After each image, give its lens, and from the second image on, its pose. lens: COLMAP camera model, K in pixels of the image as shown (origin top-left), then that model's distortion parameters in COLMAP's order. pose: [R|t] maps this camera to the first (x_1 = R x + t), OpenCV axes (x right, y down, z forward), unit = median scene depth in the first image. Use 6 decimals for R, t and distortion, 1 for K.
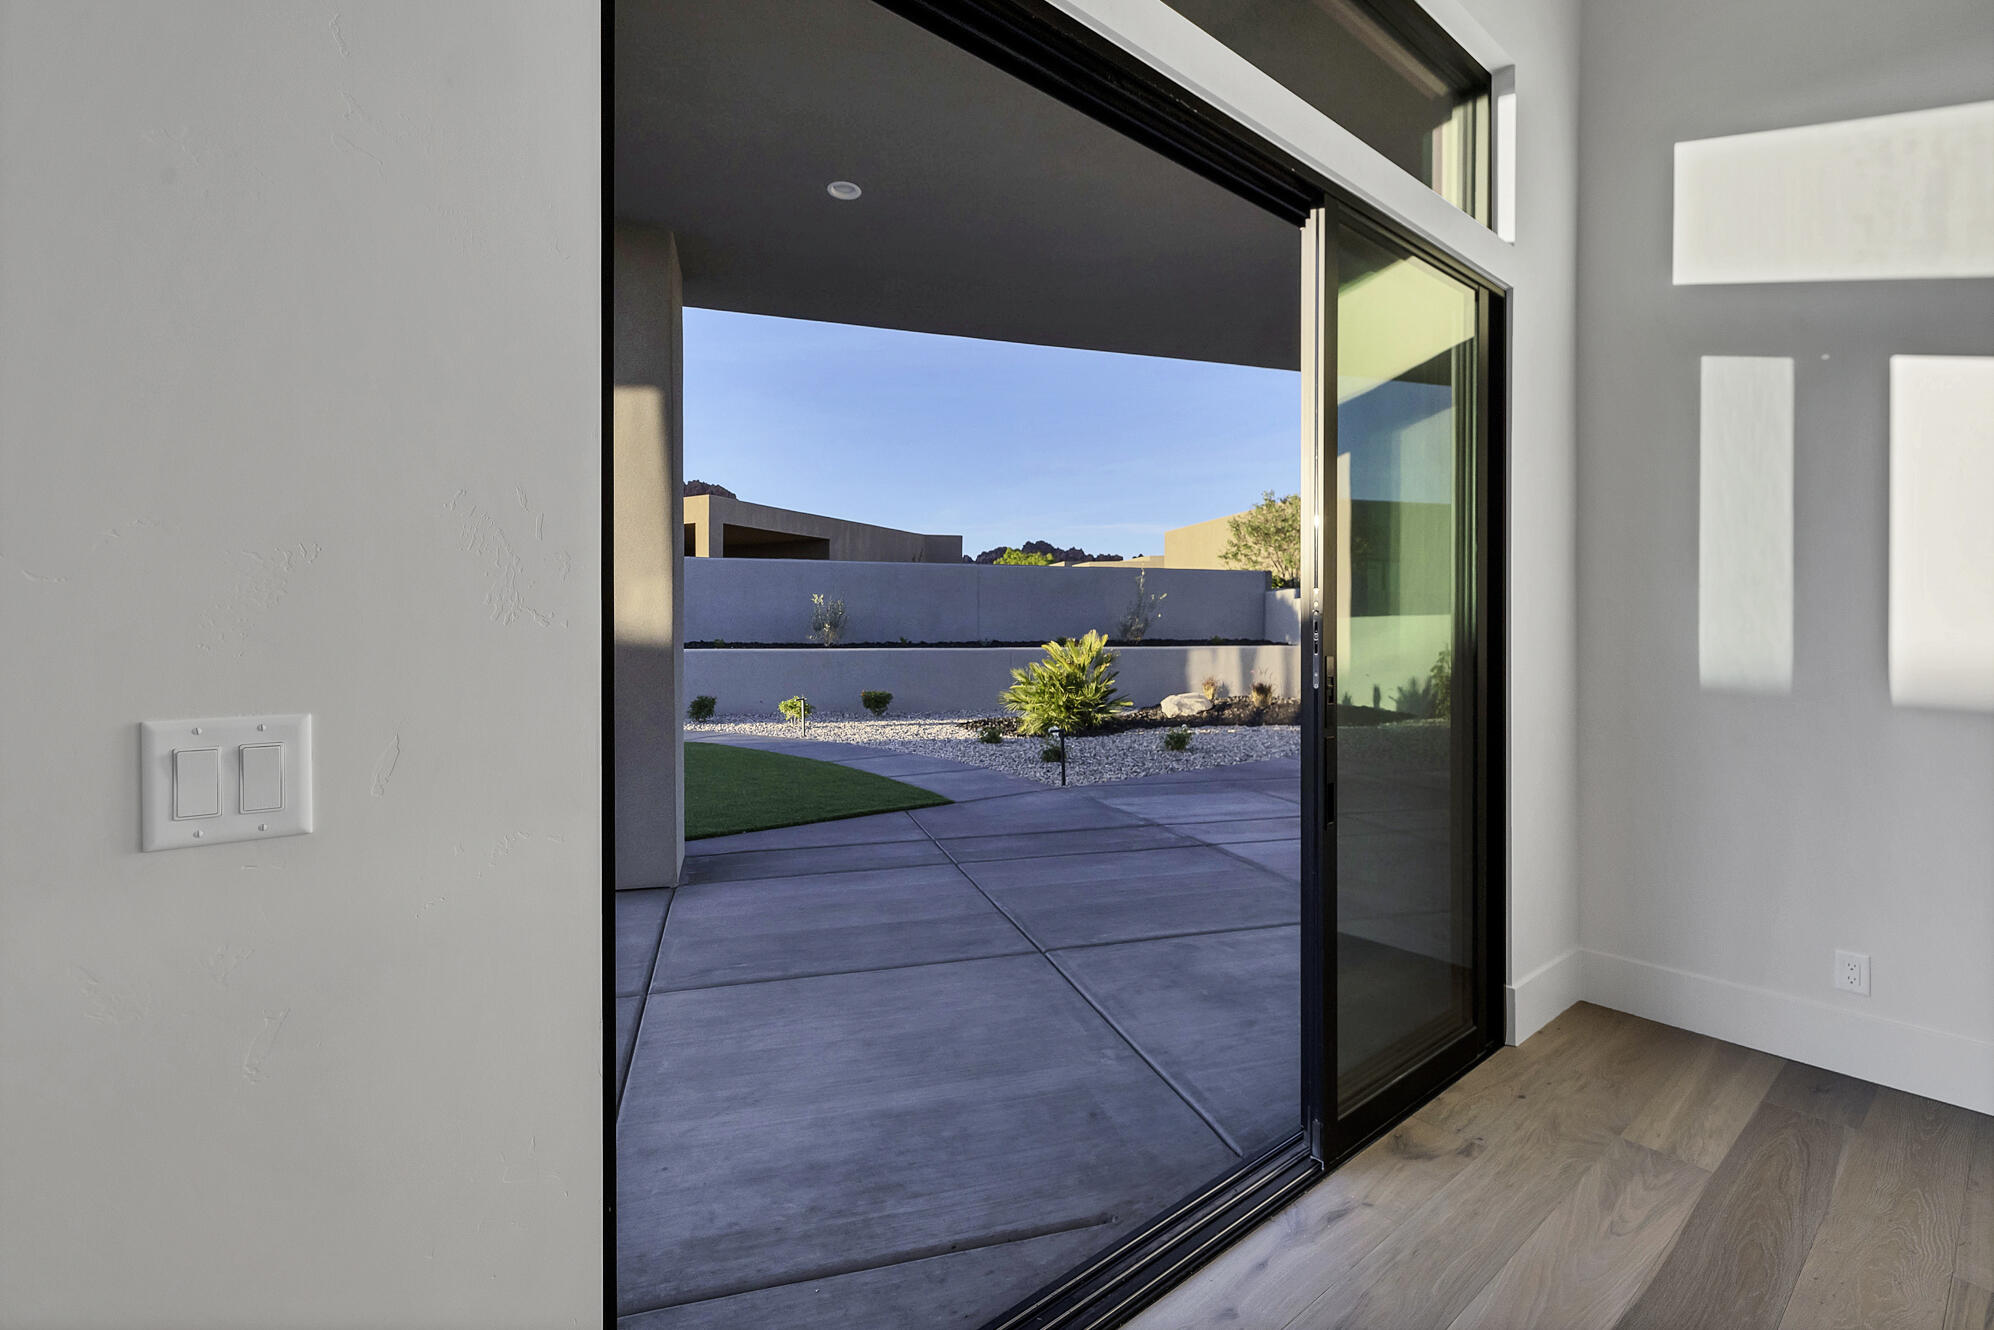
lens RADIAL K [[863.7, 0, 998.6], [0, 863.7, 647.0], [0, 0, 1]] dist [0.000897, -0.000826]
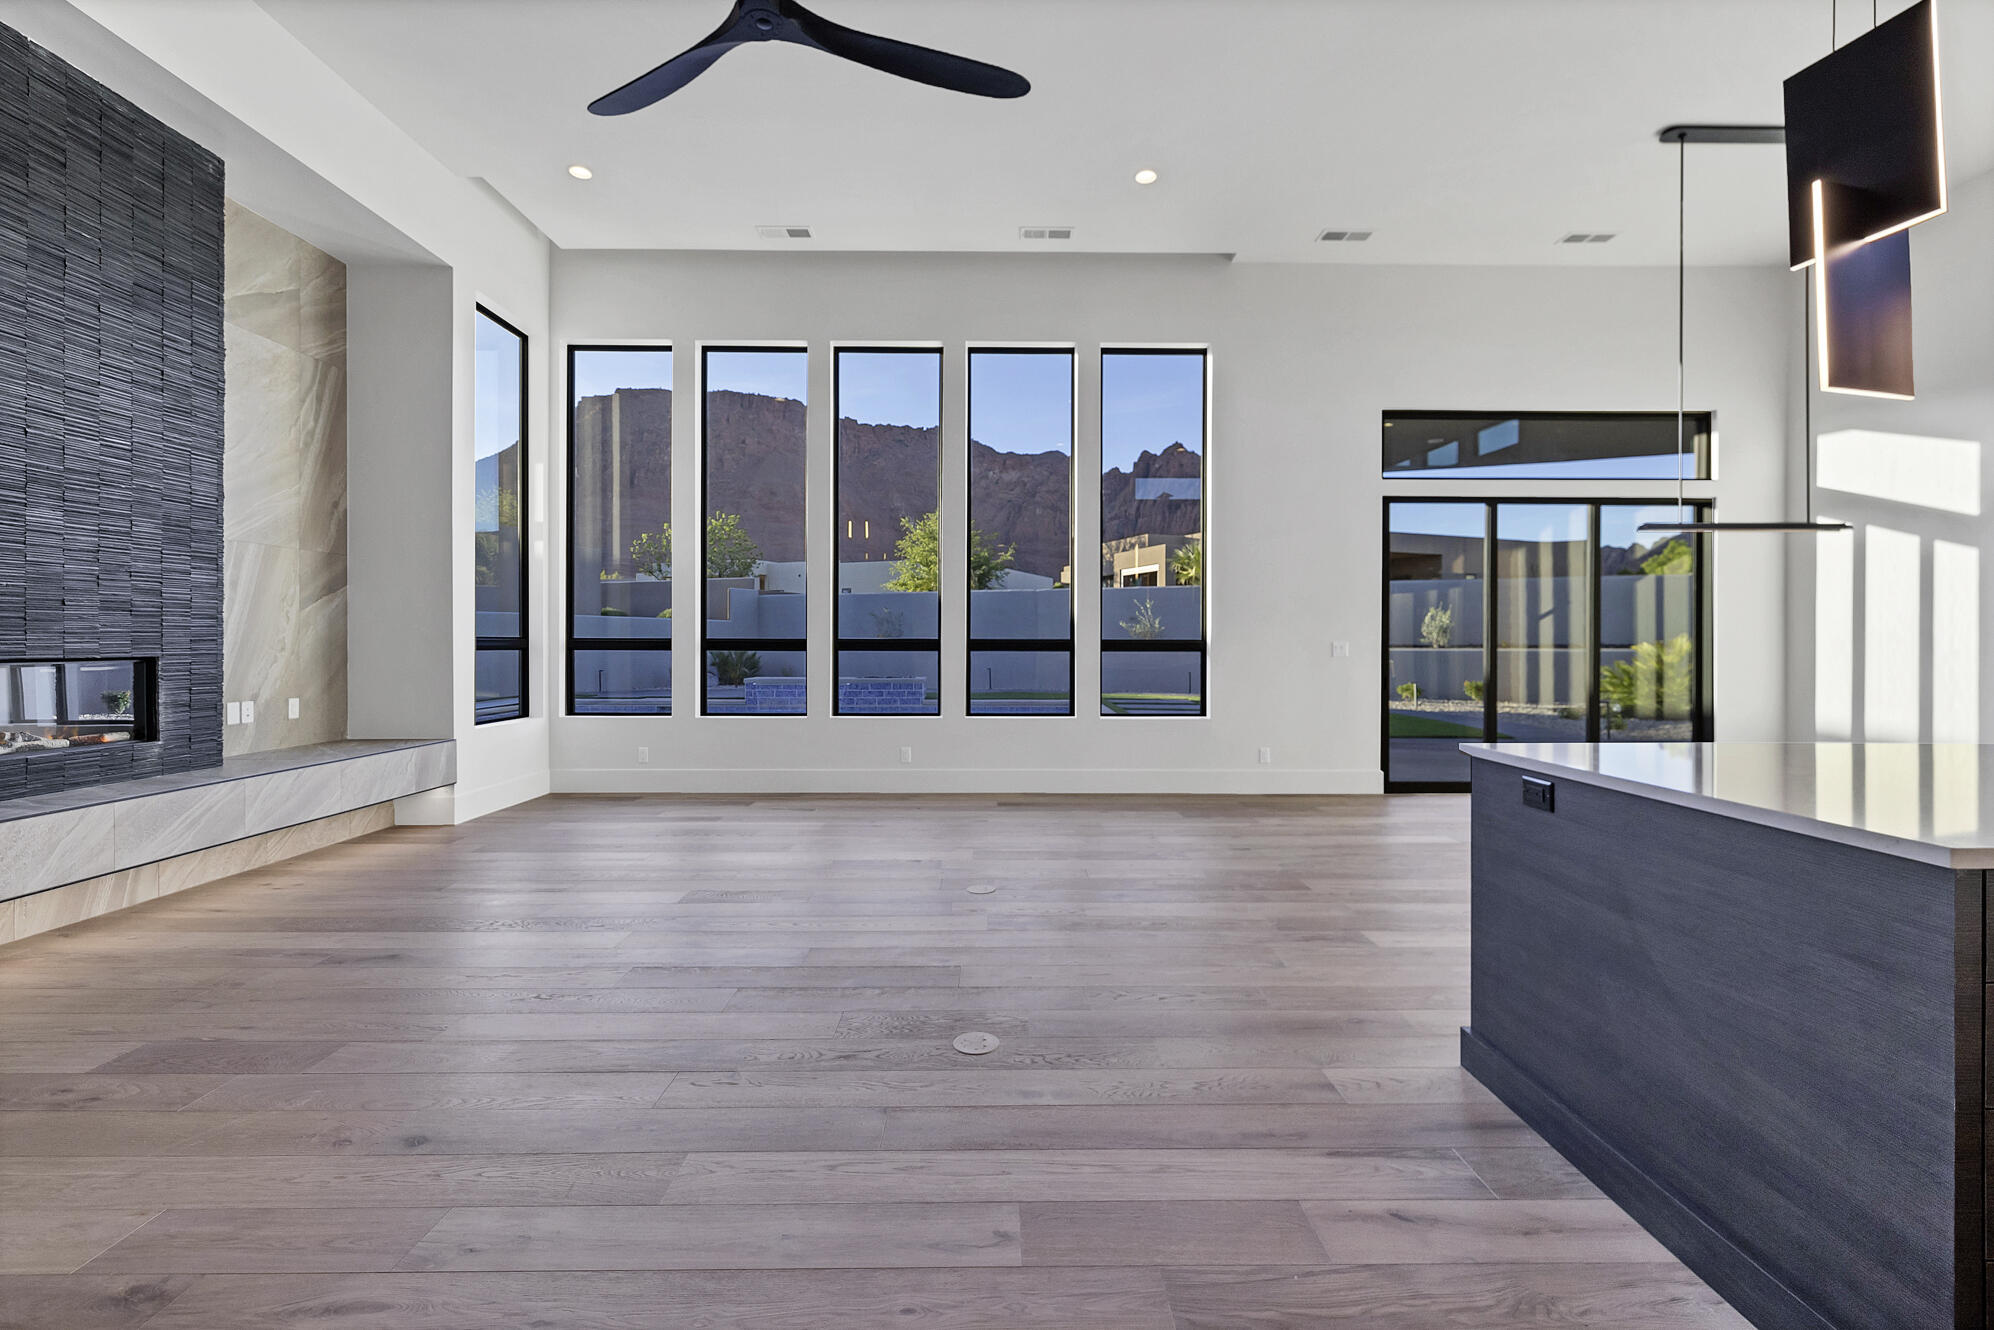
lens RADIAL K [[863.7, 0, 990.5], [0, 863.7, 644.7], [0, 0, 1]] dist [0.000897, -0.000826]
pose [[0.777090, -0.001750, -0.629387, 1.735981], [-0.006435, 0.999922, -0.010725, 0.208865], [0.629357, 0.012385, 0.777018, -7.577195]]
